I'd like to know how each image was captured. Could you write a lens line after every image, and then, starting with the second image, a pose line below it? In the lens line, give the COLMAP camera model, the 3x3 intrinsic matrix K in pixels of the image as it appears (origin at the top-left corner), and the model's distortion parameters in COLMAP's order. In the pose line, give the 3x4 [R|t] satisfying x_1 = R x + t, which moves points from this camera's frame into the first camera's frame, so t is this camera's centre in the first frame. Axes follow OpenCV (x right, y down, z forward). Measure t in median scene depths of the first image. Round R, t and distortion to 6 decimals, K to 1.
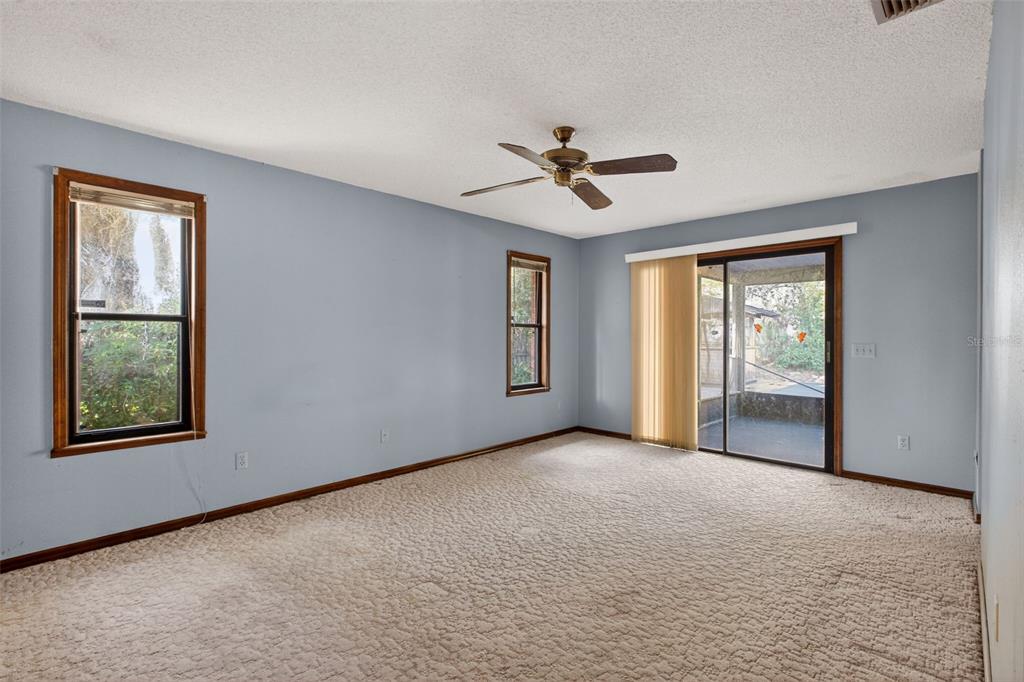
lens RADIAL K [[470.9, 0, 510.7], [0, 470.9, 333.8], [0, 0, 1]] dist [-0.001509, 0.000004]
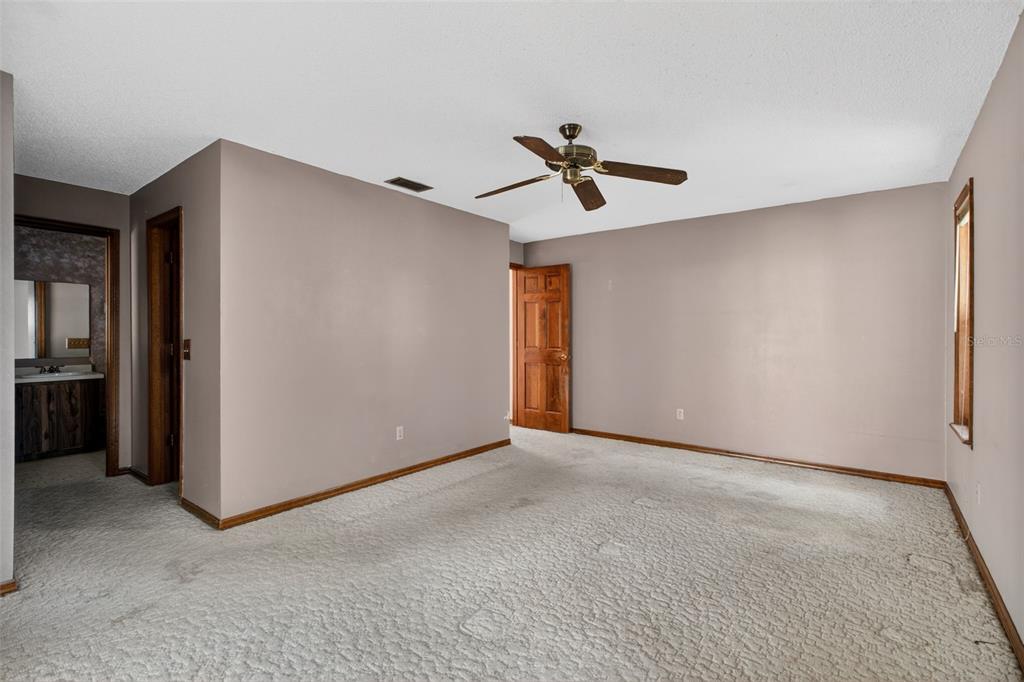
lens RADIAL K [[470.9, 0, 510.7], [0, 470.9, 333.8], [0, 0, 1]] dist [-0.001509, 0.000004]
pose [[-0.994067, -0.000926, -0.108769, 0.344105], [-0.001022, 0.999999, 0.000834, 0.000422], [0.108768, 0.000941, -0.994067, 1.966152]]
